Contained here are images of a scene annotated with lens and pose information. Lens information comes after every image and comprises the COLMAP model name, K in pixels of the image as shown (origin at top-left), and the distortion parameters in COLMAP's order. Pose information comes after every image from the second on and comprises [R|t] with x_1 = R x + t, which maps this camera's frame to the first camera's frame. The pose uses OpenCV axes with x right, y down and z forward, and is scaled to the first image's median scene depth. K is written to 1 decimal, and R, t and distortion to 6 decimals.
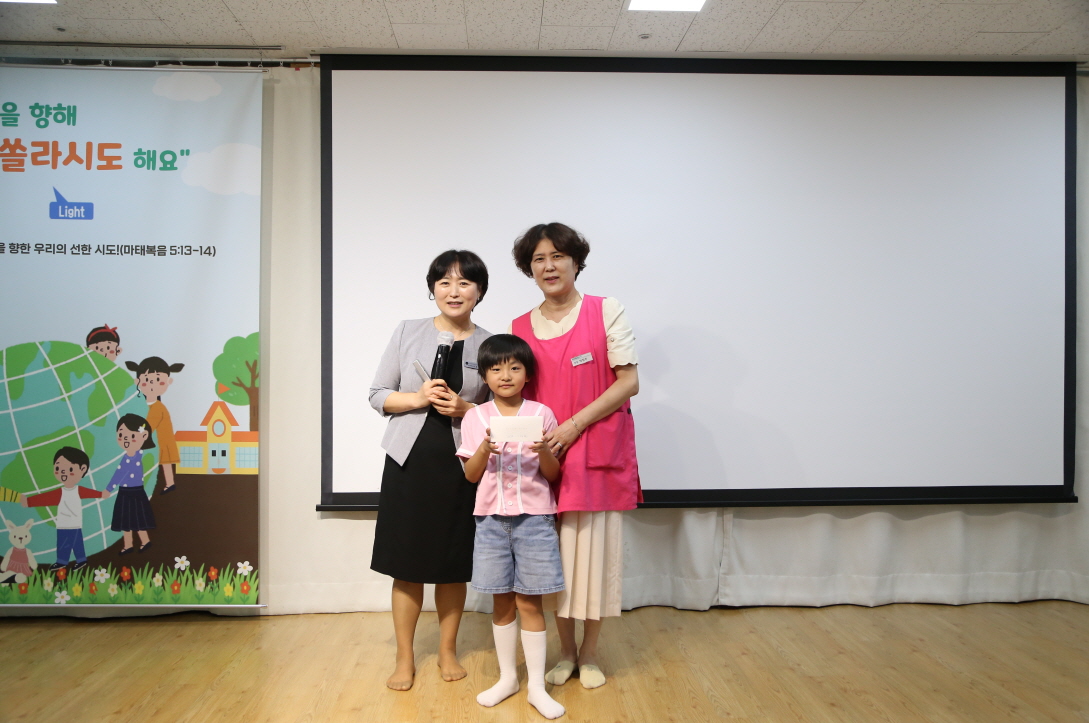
lens RADIAL K [[934.6, 0, 542.7], [0, 934.6, 366.5], [0, 0, 1]] dist [0.018644, 0.008845]
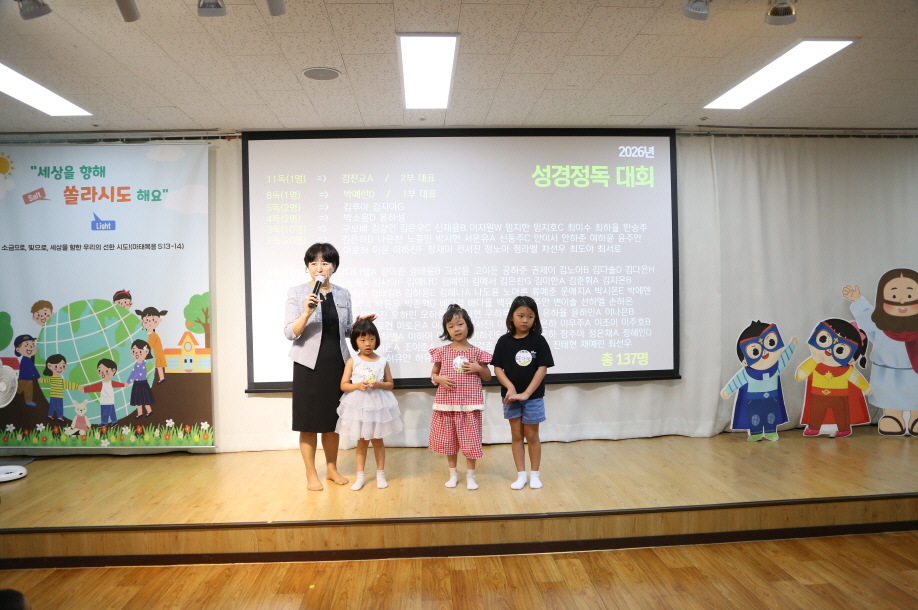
lens RADIAL K [[673.4, 0, 461.7], [0, 673.4, 306.8], [0, 0, 1]] dist [-0.041913, 0.002559]
pose [[0.999814, -0.019020, 0.003320, 0.165291], [0.018960, 0.999672, 0.017233, -0.020941], [-0.003646, -0.017167, 0.999846, -0.255851]]
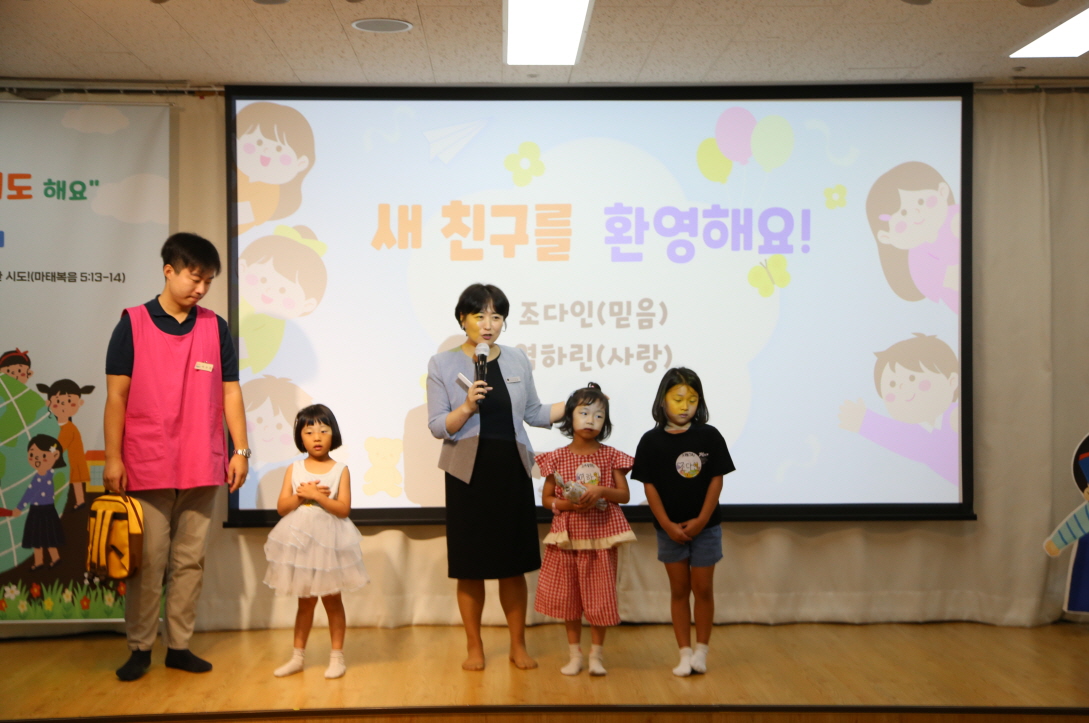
lens RADIAL K [[1570.6, 0, 541.3], [0, 1570.6, 367.1], [0, 0, 1]] dist [0.267160, -0.032007]
pose [[0.999479, -0.003980, -0.032037, 0.168862], [0.003944, 0.999992, -0.001190, -0.019669], [0.032041, 0.001063, 0.999486, -0.758734]]
